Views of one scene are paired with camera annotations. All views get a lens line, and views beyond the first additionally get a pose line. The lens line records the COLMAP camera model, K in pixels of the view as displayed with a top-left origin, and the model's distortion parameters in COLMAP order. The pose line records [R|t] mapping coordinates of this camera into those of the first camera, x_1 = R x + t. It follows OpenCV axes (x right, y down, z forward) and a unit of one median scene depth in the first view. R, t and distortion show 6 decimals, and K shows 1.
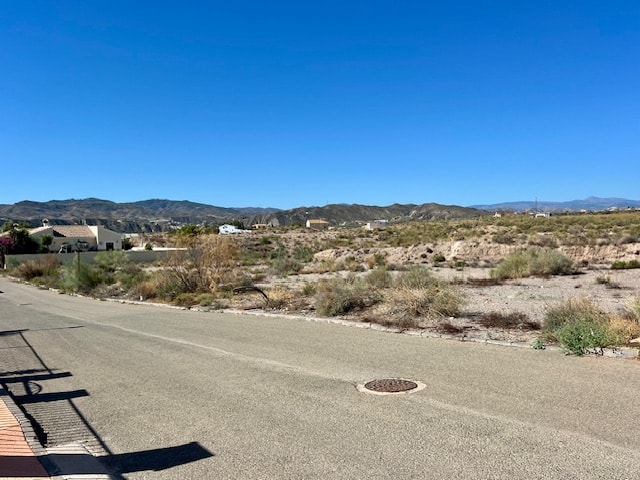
lens RADIAL K [[555.8, 0, 319.3], [0, 555.8, 244.5], [0, 0, 1]] dist [0.083509, -0.007156]
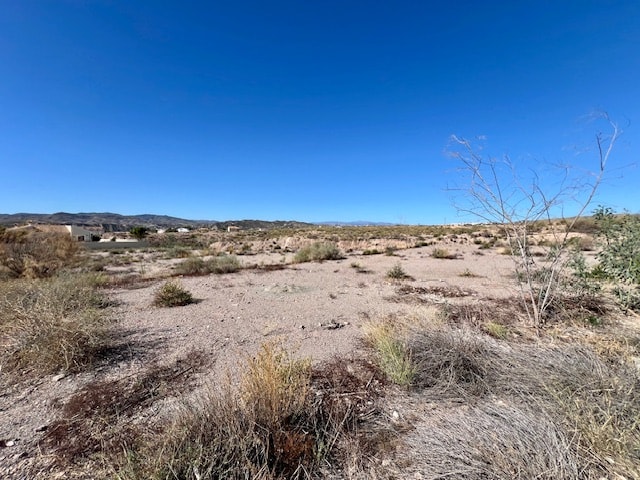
lens RADIAL K [[257.5, 0, 320.5], [0, 257.5, 239.9], [0, 0, 1]] dist [-0.000059, -0.000015]
pose [[0.956232, 0.010513, 0.292421, 0.083235], [-0.010495, 0.999944, -0.001630, 0.001514], [-0.292421, -0.001510, 0.956288, 0.150800]]
